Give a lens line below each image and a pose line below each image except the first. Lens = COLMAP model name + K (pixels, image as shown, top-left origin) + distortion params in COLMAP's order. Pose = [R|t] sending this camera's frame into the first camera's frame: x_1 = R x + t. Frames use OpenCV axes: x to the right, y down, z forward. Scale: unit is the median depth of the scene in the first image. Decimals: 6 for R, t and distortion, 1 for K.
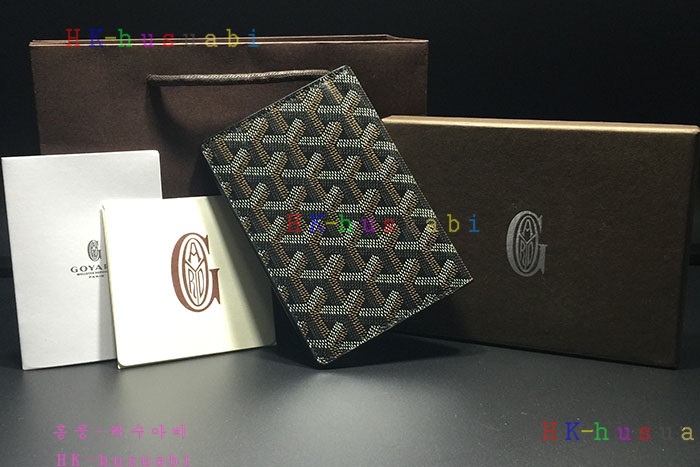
lens RADIAL K [[775.4, 0, 350.0], [0, 775.4, 233.5], [0, 0, 1]] dist [0.003421, -0.036179]
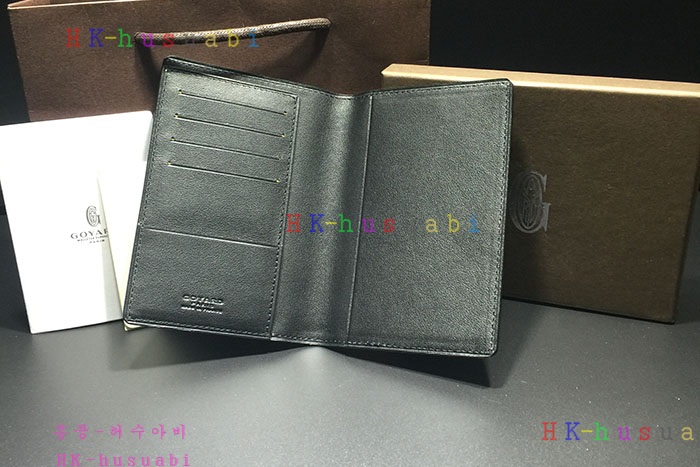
lens RADIAL K [[775.4, 0, 350.0], [0, 775.4, 233.5], [0, 0, 1]] dist [0.003421, -0.036179]
pose [[0.999857, -0.016170, 0.004986, -0.007465], [0.014966, 0.982545, 0.185420, -0.134795], [-0.007898, -0.185319, 0.982647, 0.022486]]
